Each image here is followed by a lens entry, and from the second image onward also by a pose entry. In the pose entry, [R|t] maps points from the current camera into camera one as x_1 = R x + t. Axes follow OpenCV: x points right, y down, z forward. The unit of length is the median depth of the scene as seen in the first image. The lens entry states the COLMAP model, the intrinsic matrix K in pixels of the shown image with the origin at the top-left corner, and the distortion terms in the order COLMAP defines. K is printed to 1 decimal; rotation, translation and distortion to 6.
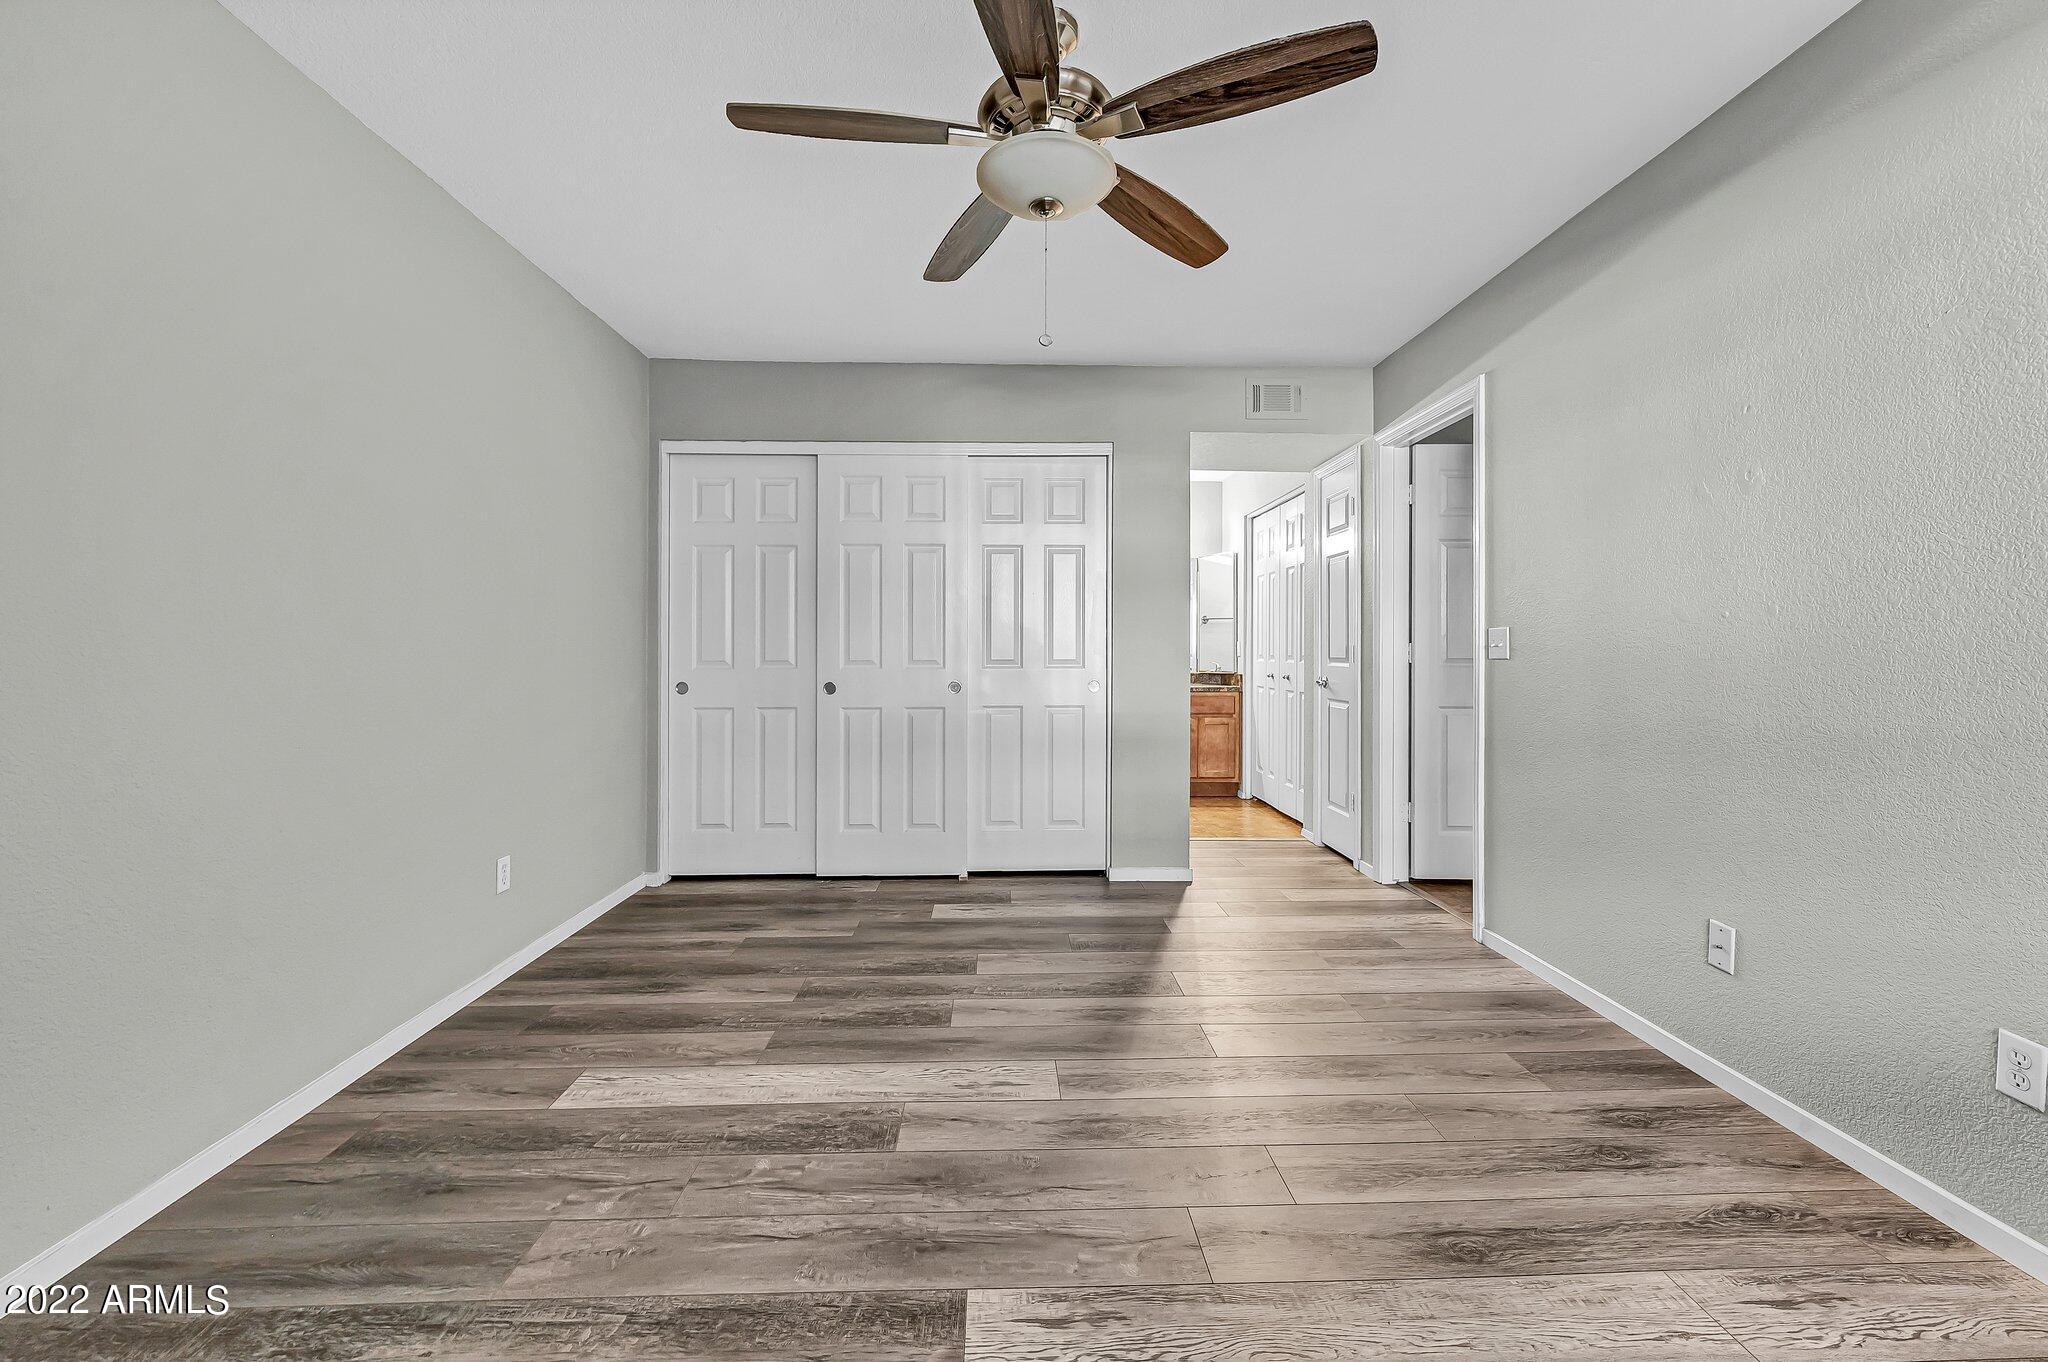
lens RADIAL K [[841.3, 0, 1022.4], [0, 841.3, 662.7], [0, 0, 1]] dist [-0.002610, -0.000026]
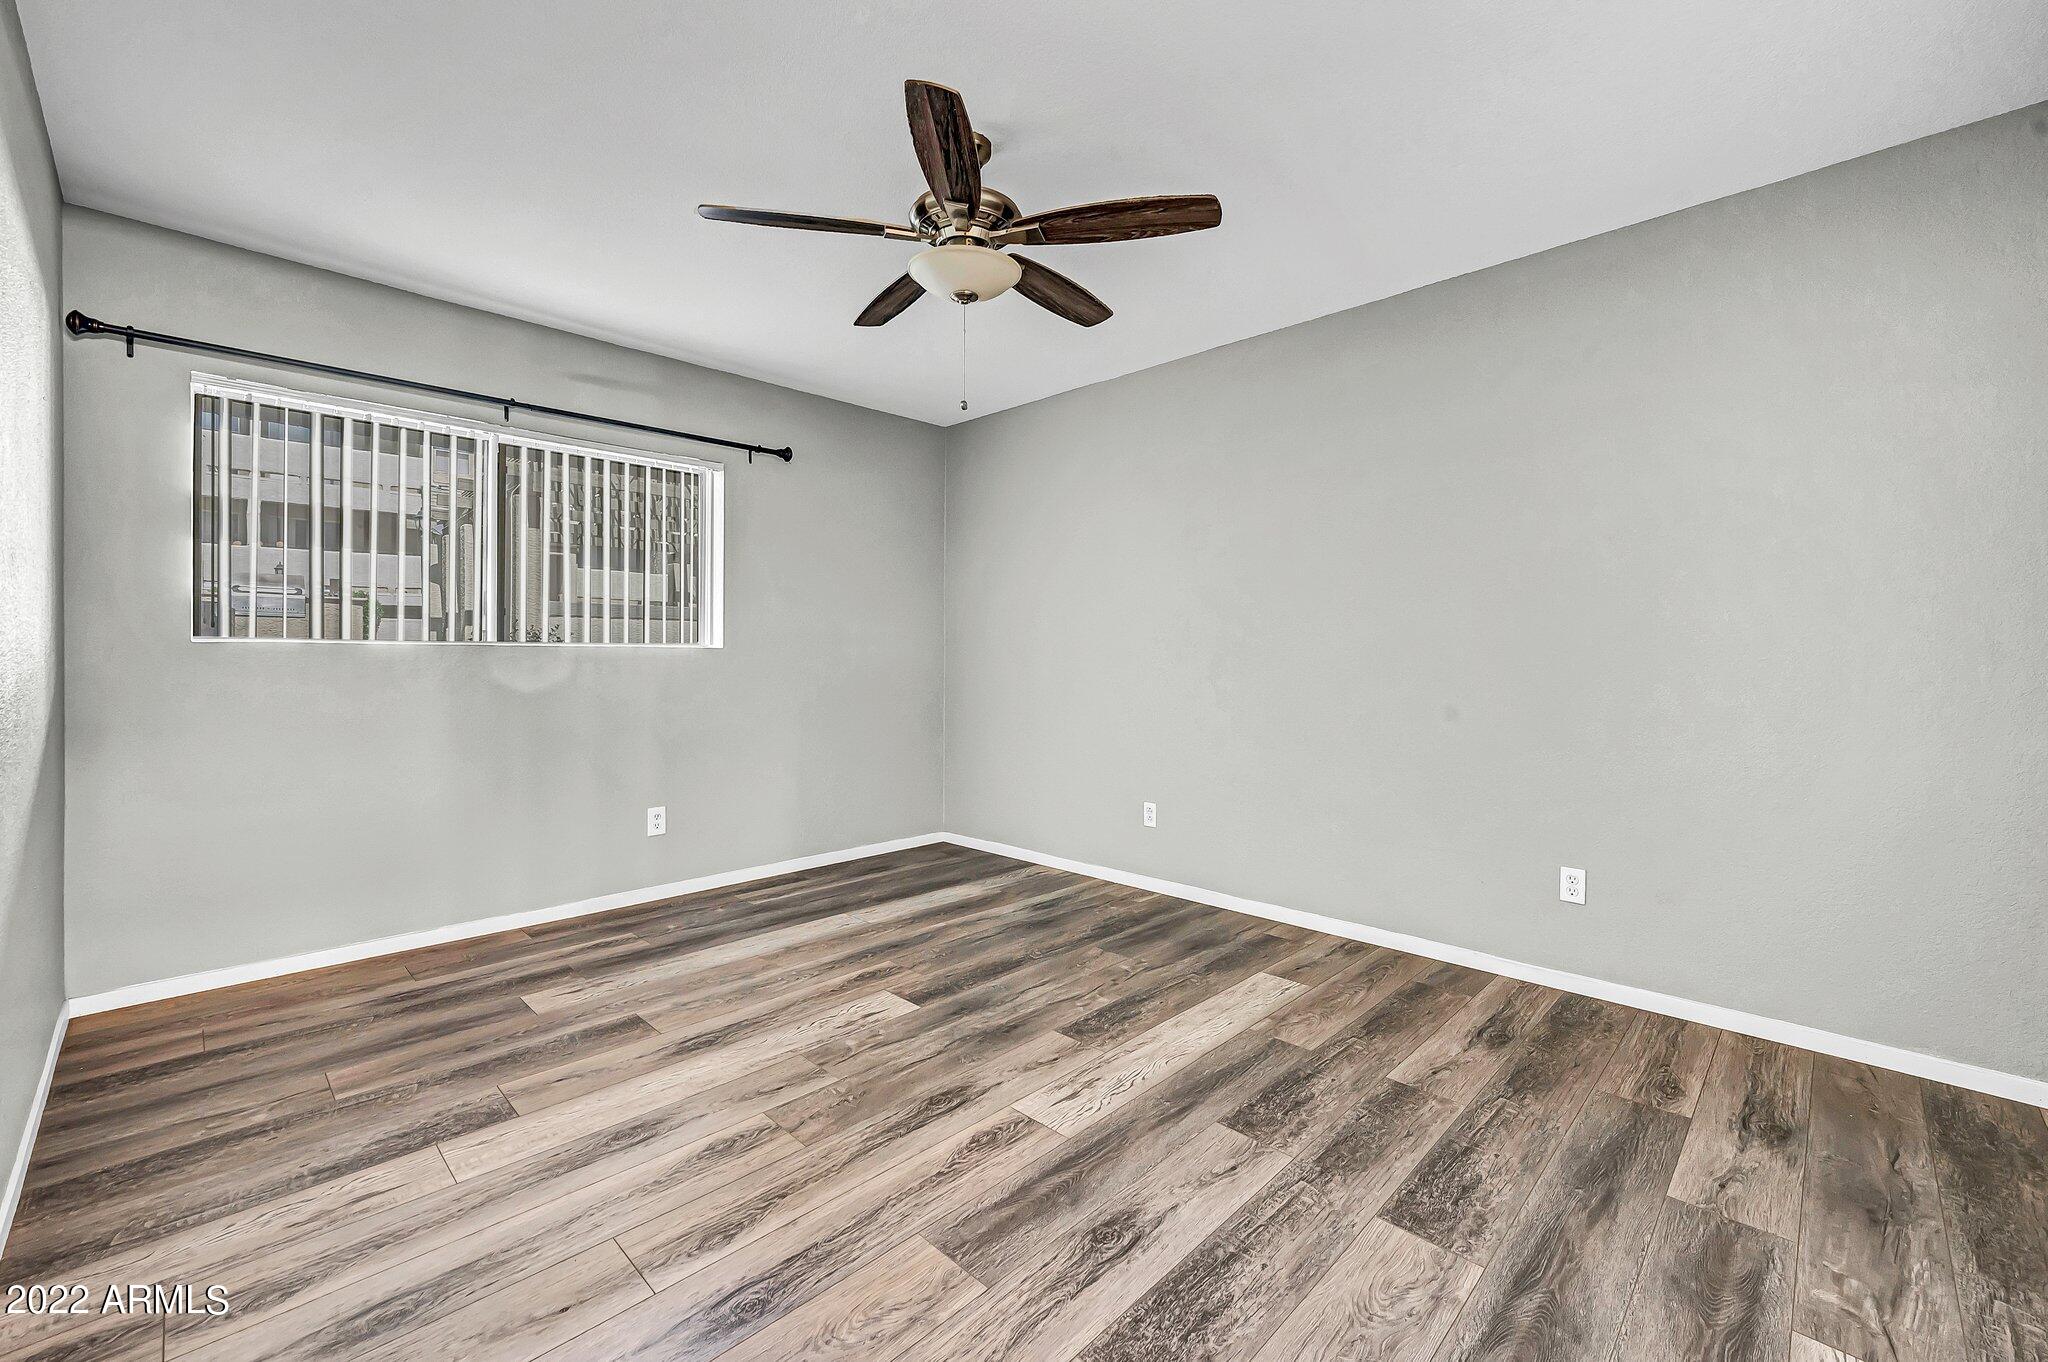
lens RADIAL K [[841.3, 0, 1023.4], [0, 841.3, 670.5], [0, 0, 1]] dist [-0.002610, -0.000026]
pose [[-0.724660, 0.011209, -0.689015, 0.699684], [-0.012346, 0.999496, 0.029244, -0.026869], [0.688996, 0.029698, -0.724157, 1.679667]]
